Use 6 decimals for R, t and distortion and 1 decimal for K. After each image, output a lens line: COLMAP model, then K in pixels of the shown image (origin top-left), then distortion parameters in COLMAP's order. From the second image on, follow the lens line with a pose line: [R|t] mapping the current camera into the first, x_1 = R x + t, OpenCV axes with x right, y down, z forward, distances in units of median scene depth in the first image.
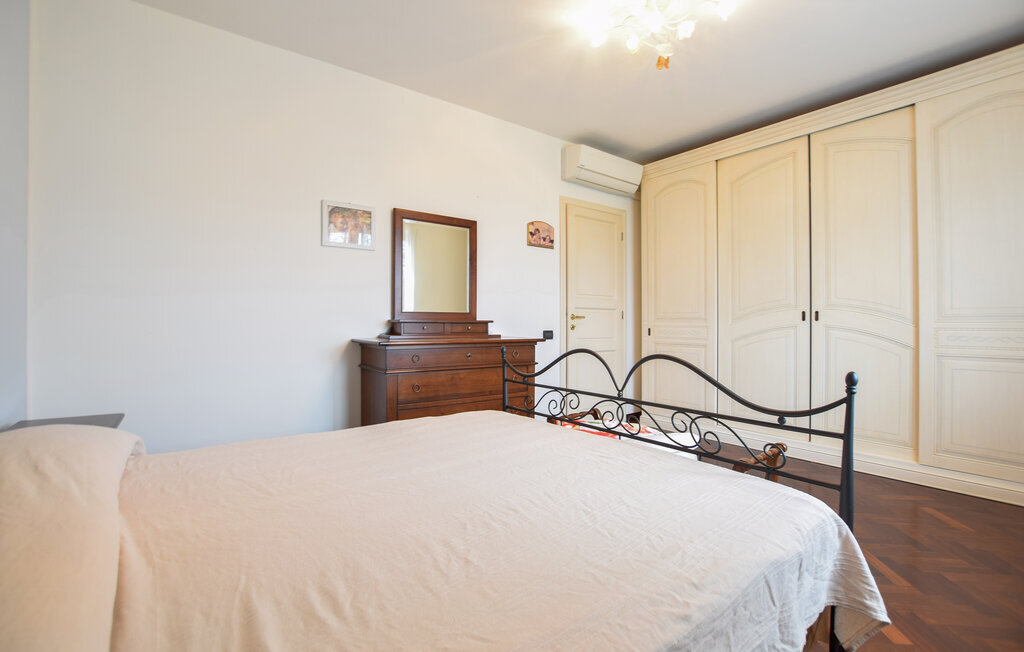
lens RADIAL K [[465.2, 0, 509.0], [0, 465.2, 320.0], [0, 0, 1]] dist [-0.012051, -0.001913]
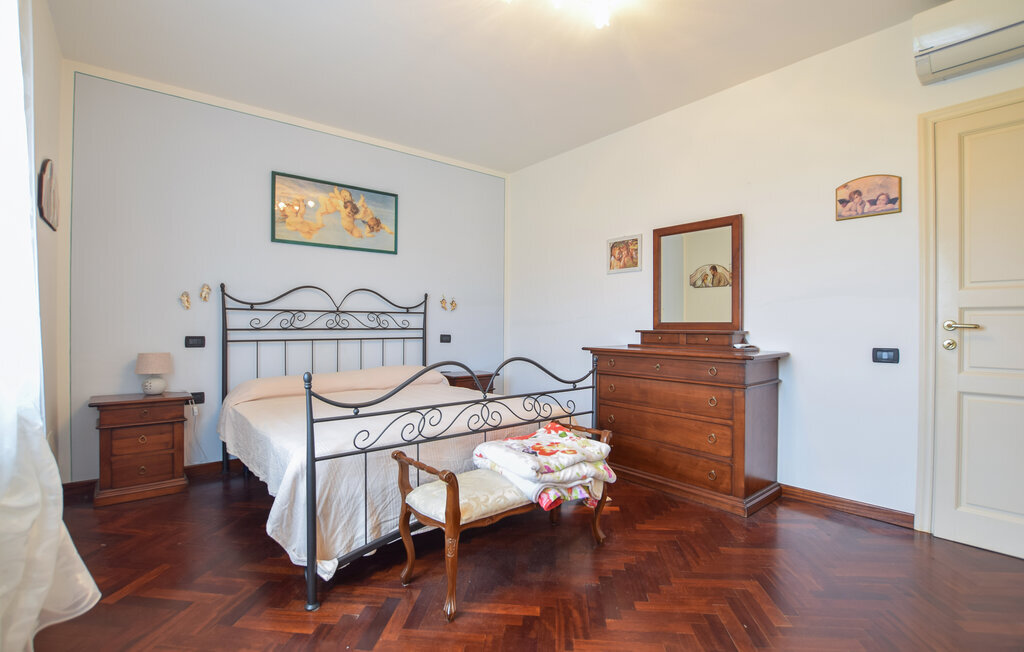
lens RADIAL K [[465.2, 0, 513.3], [0, 465.2, 326.9], [0, 0, 1]] dist [-0.012051, -0.001913]
pose [[0.053575, -0.009066, -0.998523, 0.680866], [-0.008294, 0.999920, -0.009524, 0.003571], [0.998529, 0.008792, 0.053496, 0.496491]]
